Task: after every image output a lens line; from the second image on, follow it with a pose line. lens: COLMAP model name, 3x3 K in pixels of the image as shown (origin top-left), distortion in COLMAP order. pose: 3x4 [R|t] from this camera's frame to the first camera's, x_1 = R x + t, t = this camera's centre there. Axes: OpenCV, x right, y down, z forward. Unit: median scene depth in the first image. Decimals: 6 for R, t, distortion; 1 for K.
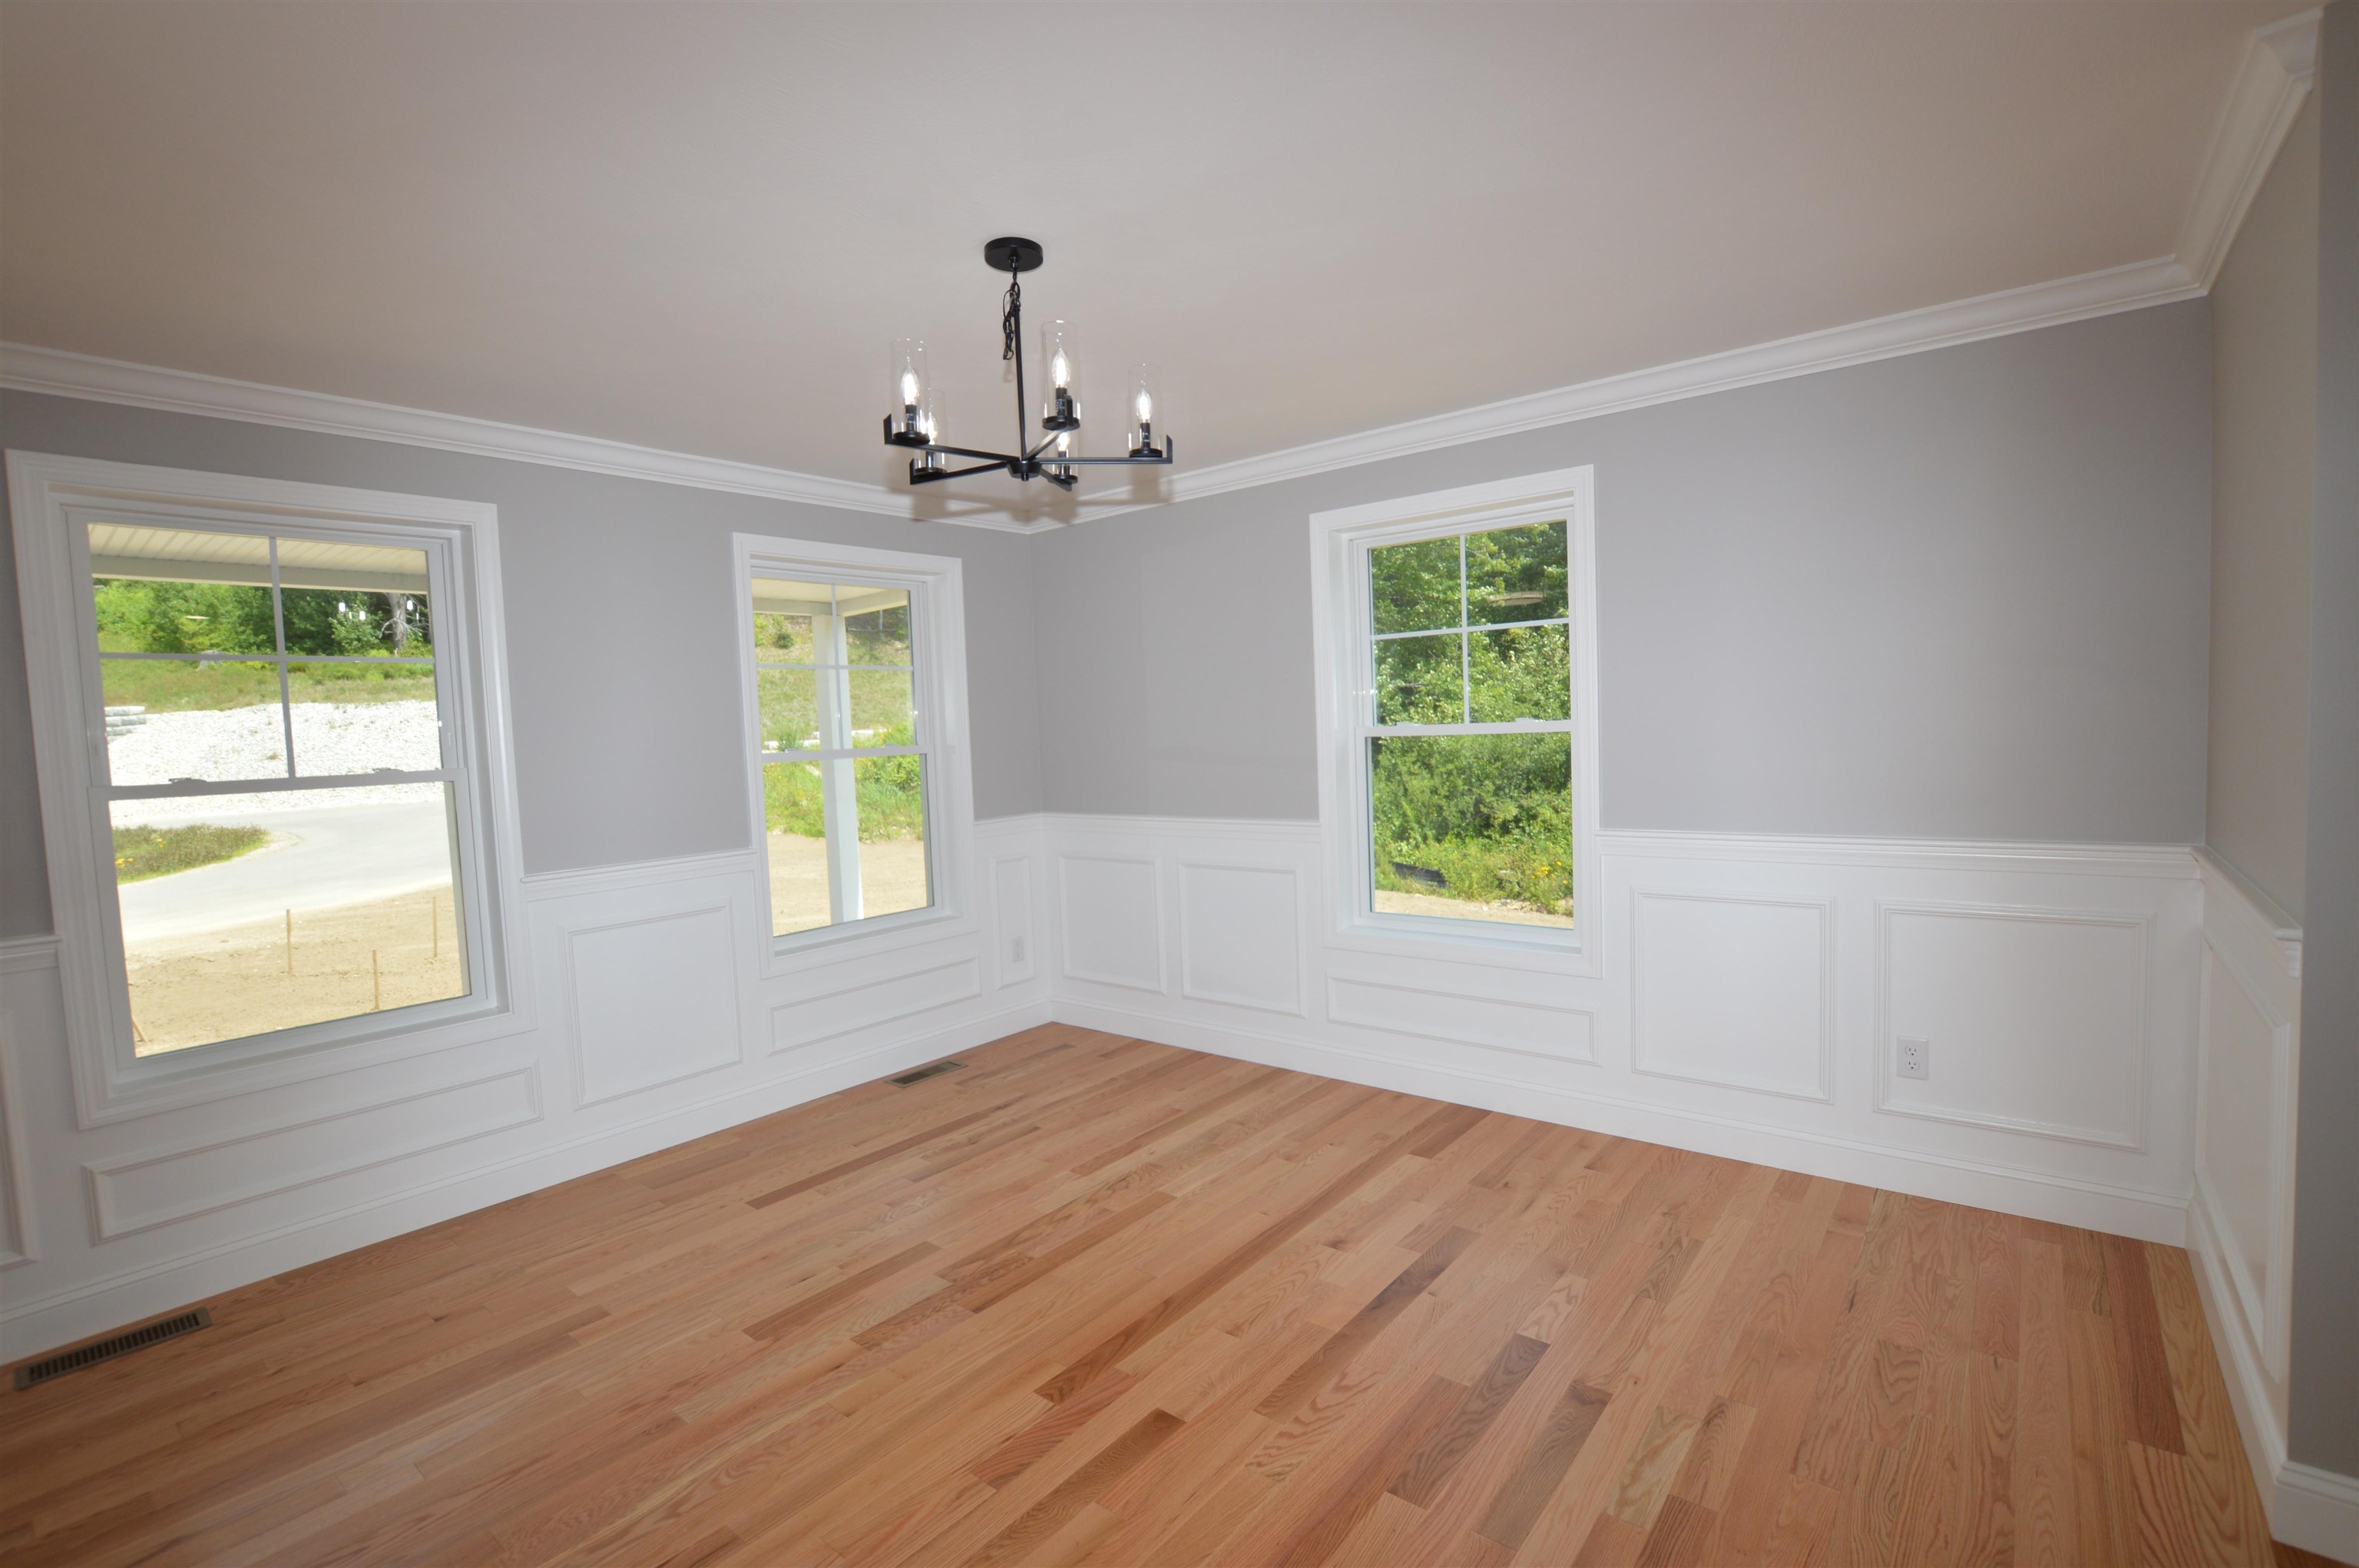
lens RADIAL K [[1056.3, 0, 1179.4], [0, 1056.3, 789.4], [0, 0, 1]] dist [-0.034889, 0.006020]
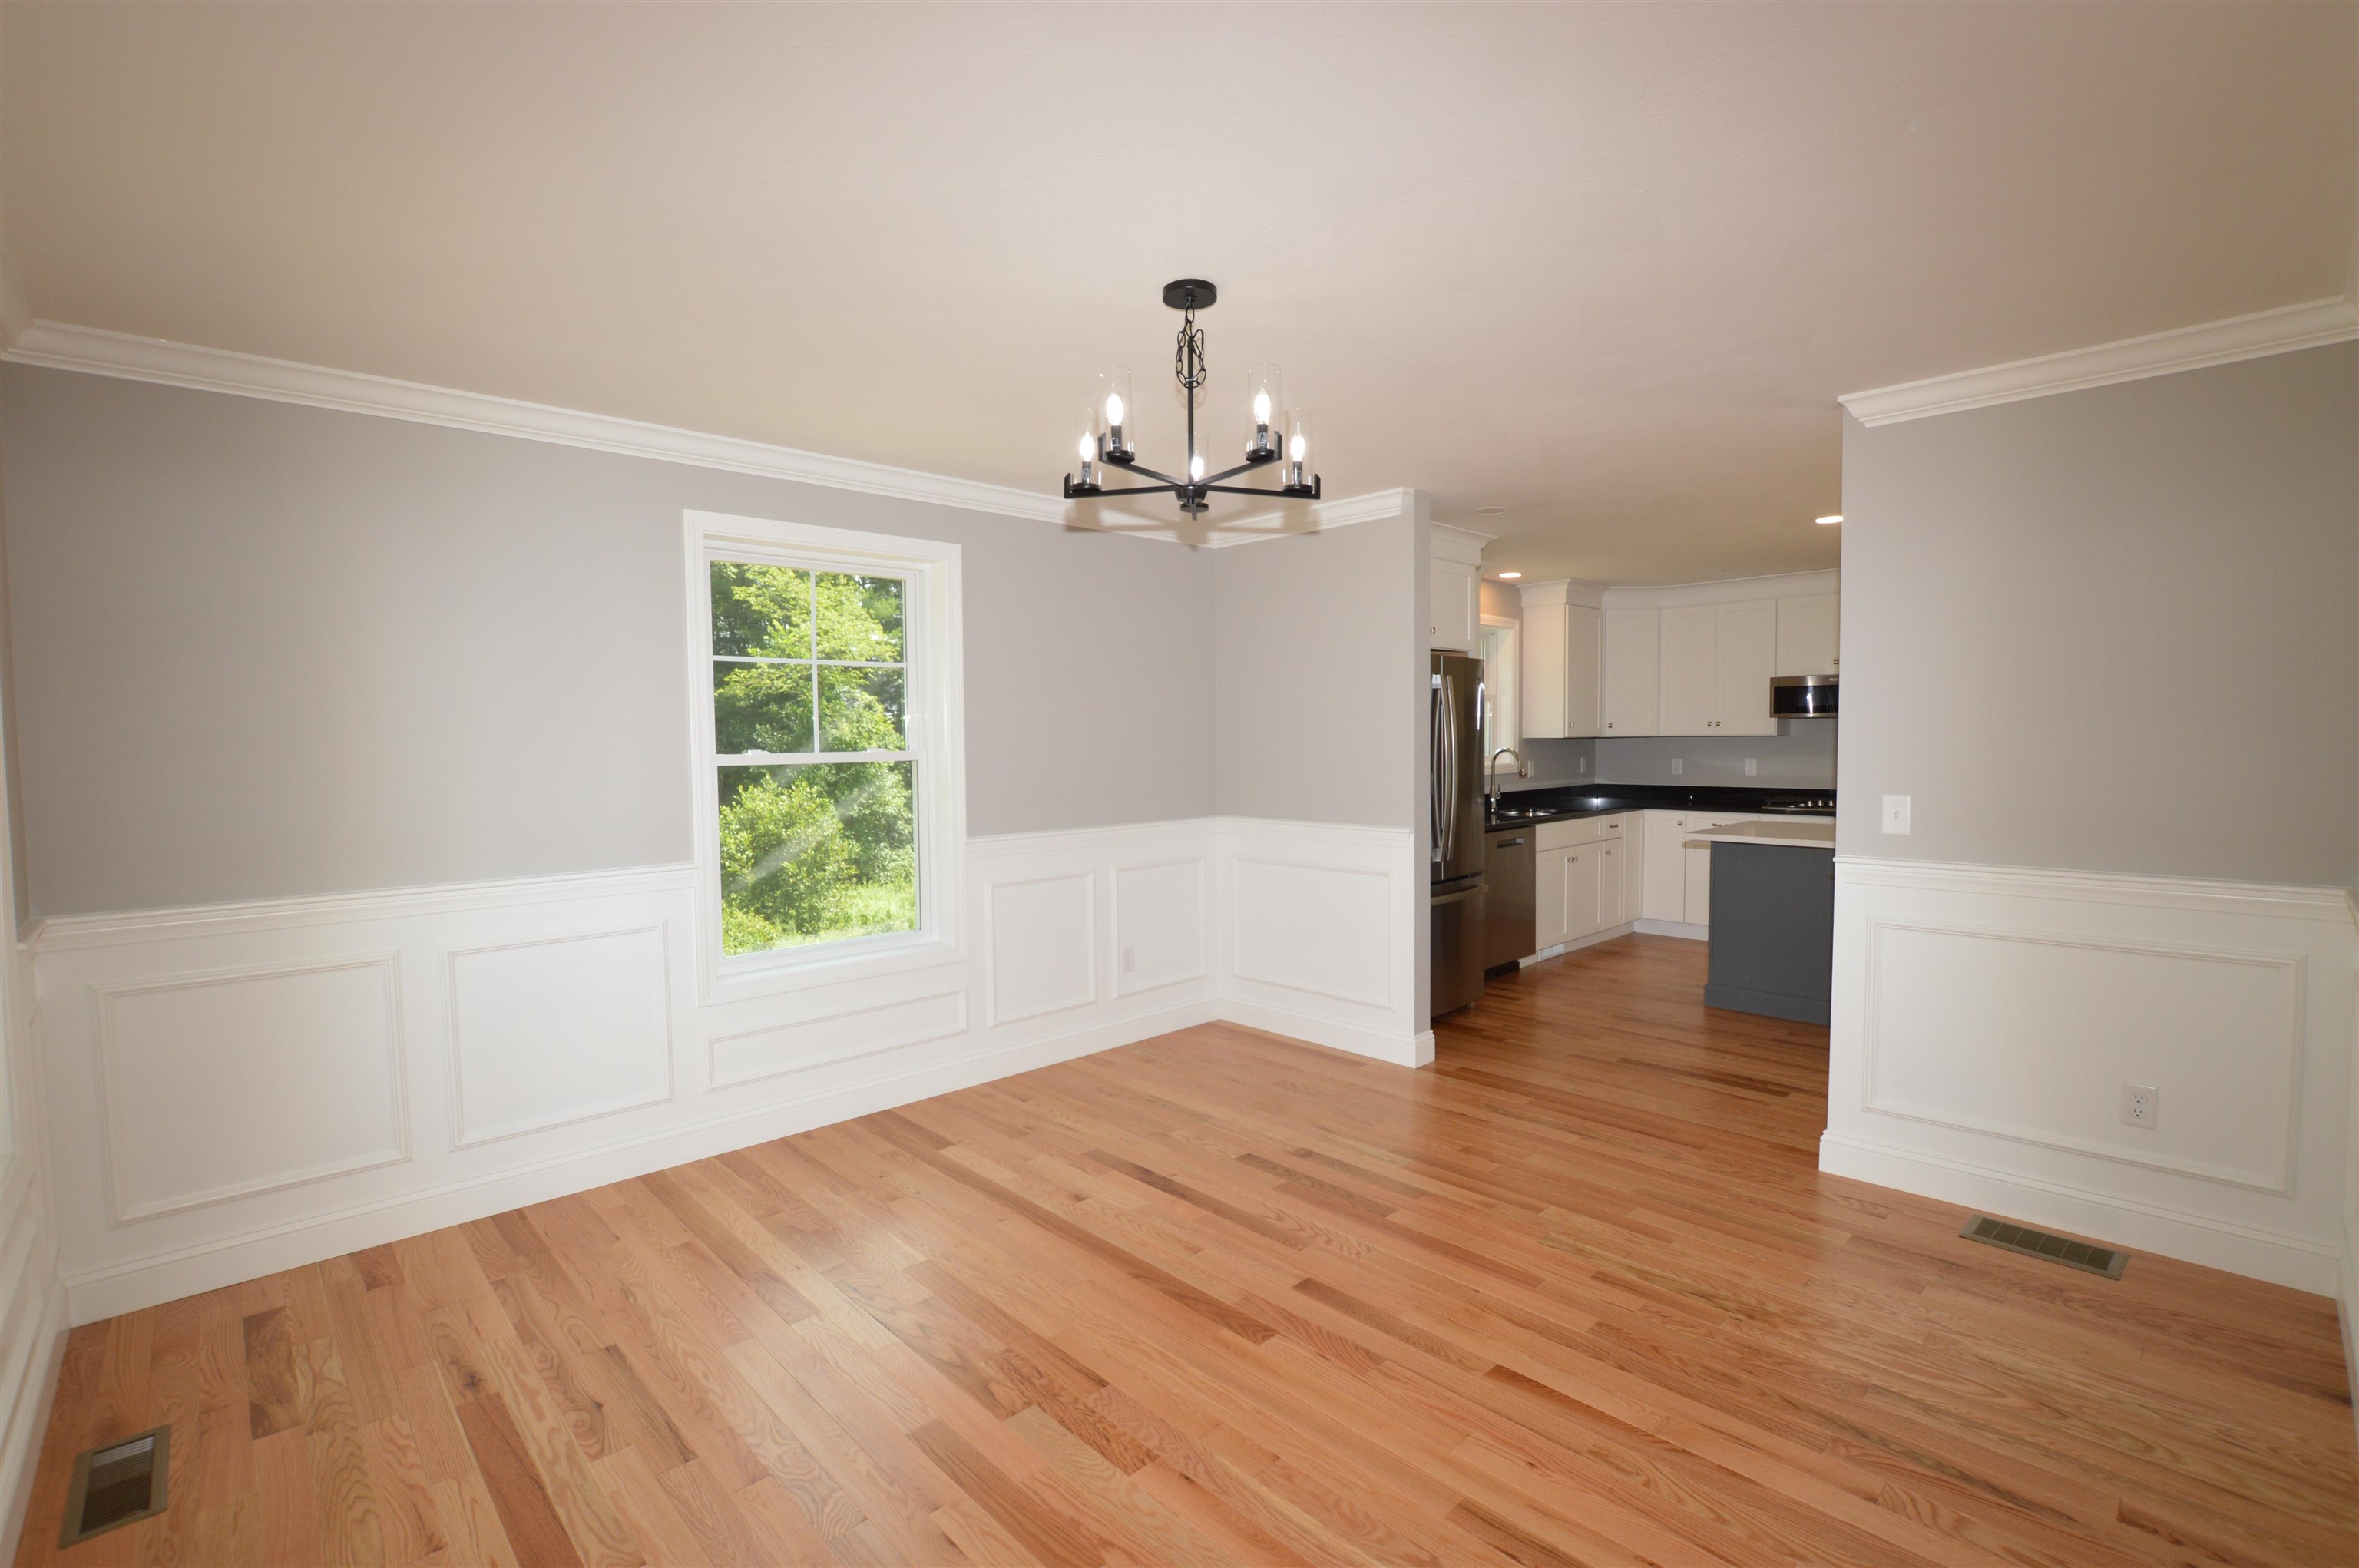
lens RADIAL K [[1056.3, 0, 1179.4], [0, 1056.3, 789.4], [0, 0, 1]] dist [-0.034889, 0.006020]
pose [[0.127600, -0.011817, 0.991755, -0.919766], [0.067557, 0.997710, 0.003196, -0.007502], [-0.989522, 0.066592, 0.128106, 0.678608]]
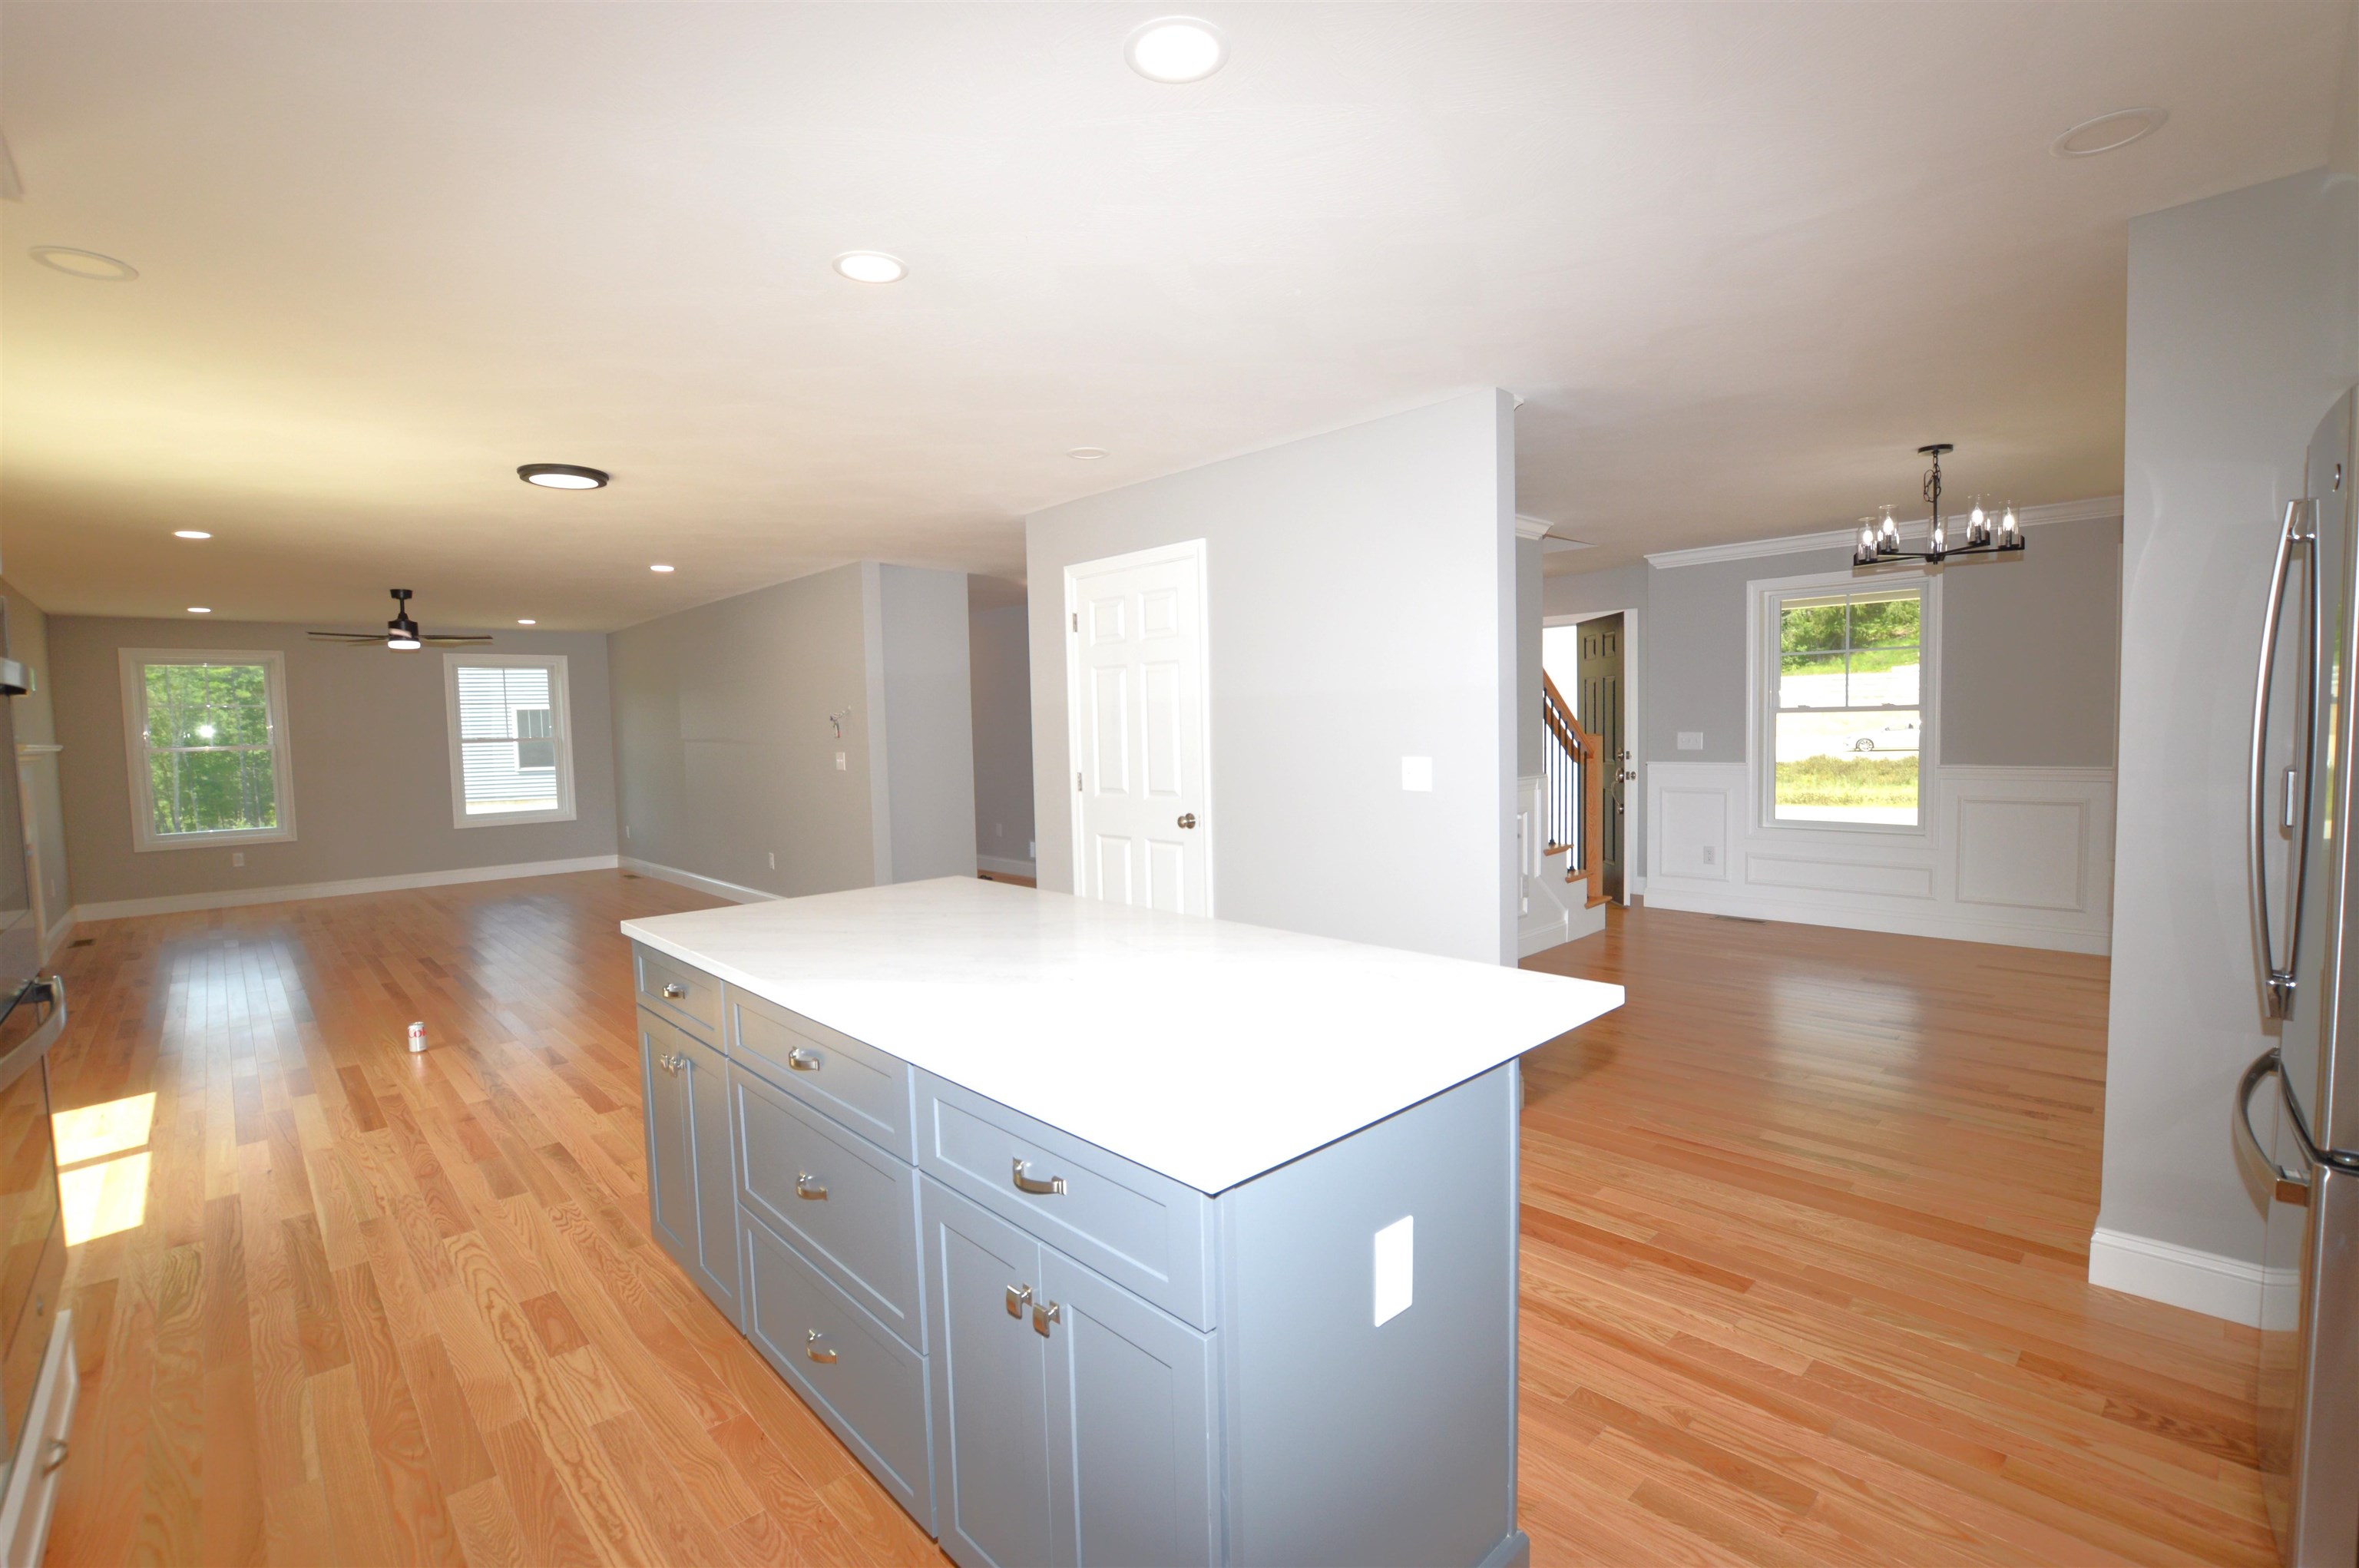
lens RADIAL K [[1056.3, 0, 1179.4], [0, 1056.3, 789.4], [0, 0, 1]] dist [-0.034889, 0.006020]
pose [[-0.131646, 0.106486, -0.985561, 1.498156], [-0.032496, 0.993216, 0.111654, -0.037123], [0.990764, 0.046726, -0.127293, -0.093240]]
